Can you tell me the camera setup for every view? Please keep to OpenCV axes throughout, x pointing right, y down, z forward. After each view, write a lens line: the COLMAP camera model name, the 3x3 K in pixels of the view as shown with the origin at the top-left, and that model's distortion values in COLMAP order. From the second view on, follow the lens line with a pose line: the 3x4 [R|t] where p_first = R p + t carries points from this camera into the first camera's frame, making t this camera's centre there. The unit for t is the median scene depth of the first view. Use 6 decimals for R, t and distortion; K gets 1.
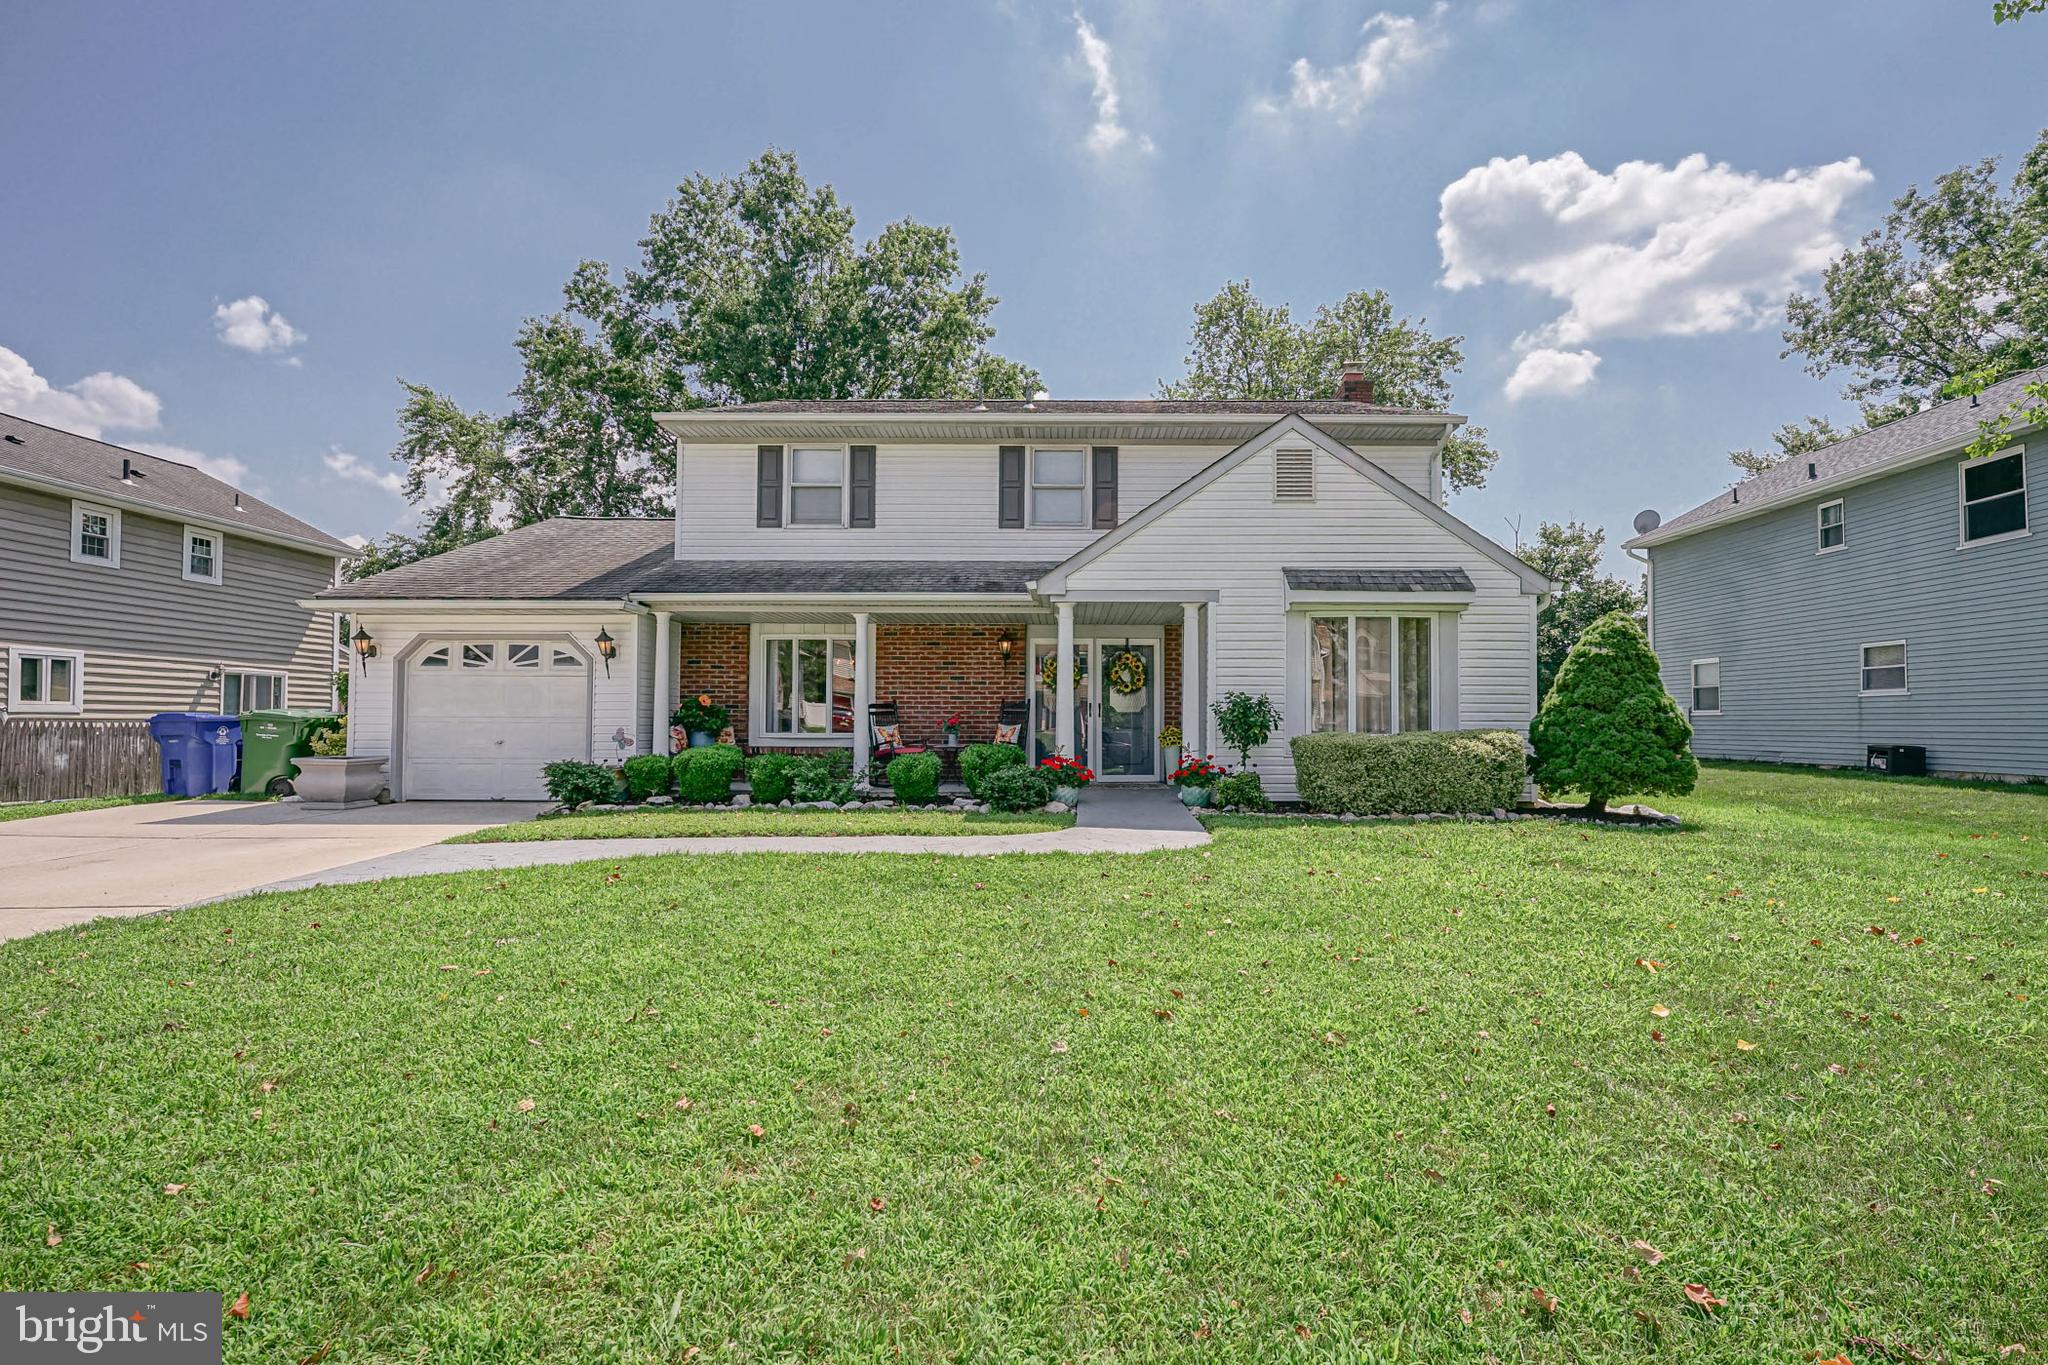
lens RADIAL K [[789.1, 0, 1021.2], [0, 789.1, 657.1], [0, 0, 1]] dist [-0.001637, 0.000037]
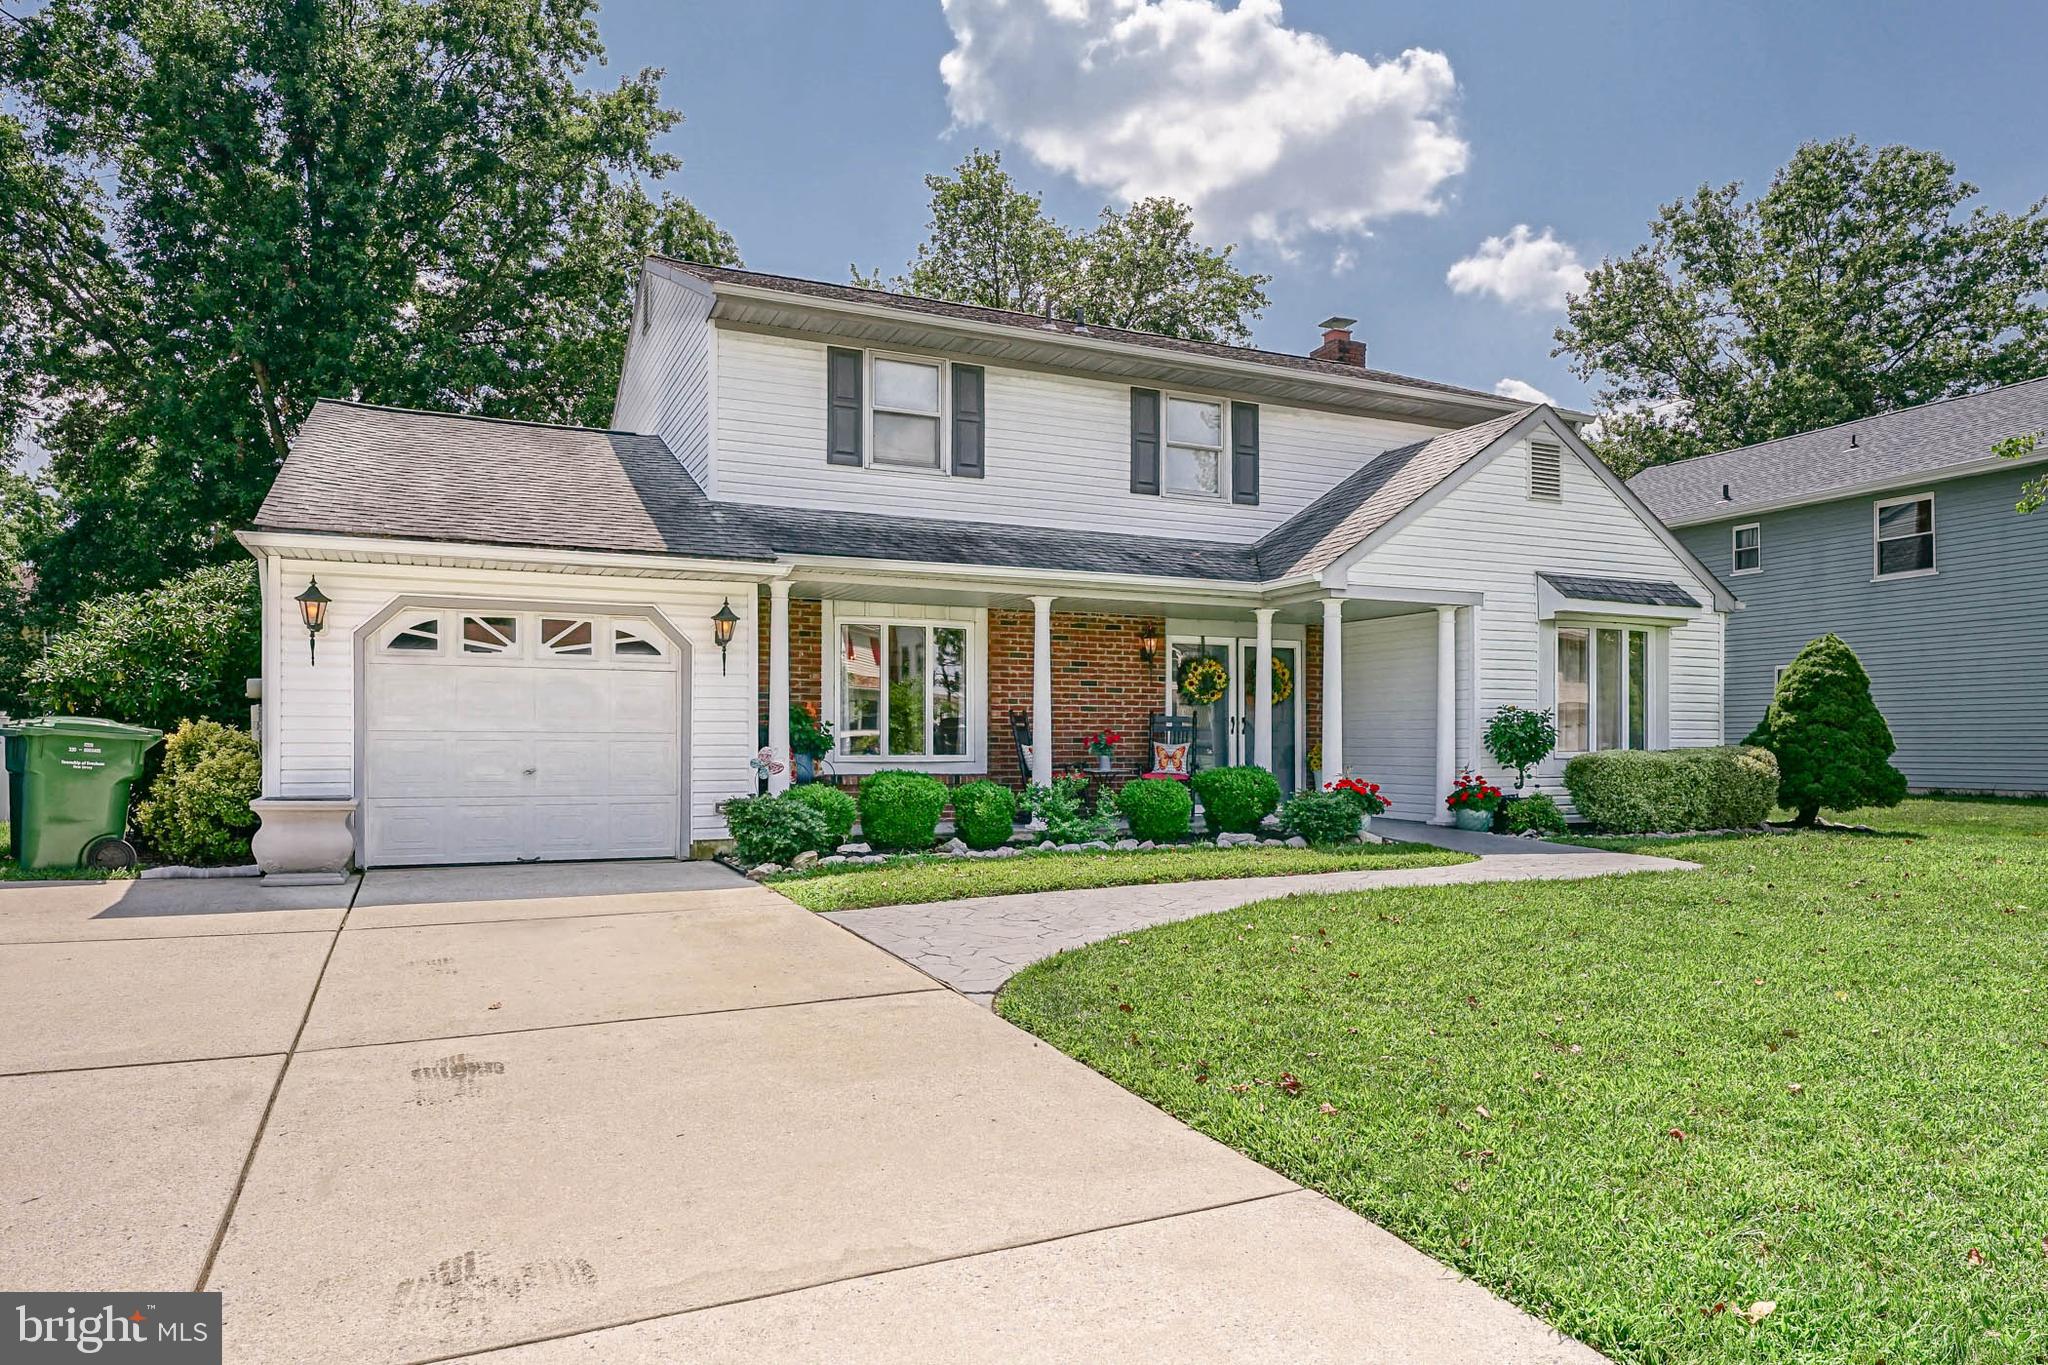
lens RADIAL K [[1095.6, 0, 1028.6], [0, 1095.6, 687.9], [0, 0, 1]] dist [-0.001114, -0.000589]
pose [[0.928652, 0.017171, 0.370555, -0.610770], [-0.029817, 0.999151, 0.028425, 0.002853], [-0.369753, -0.037446, 0.928375, 0.023617]]
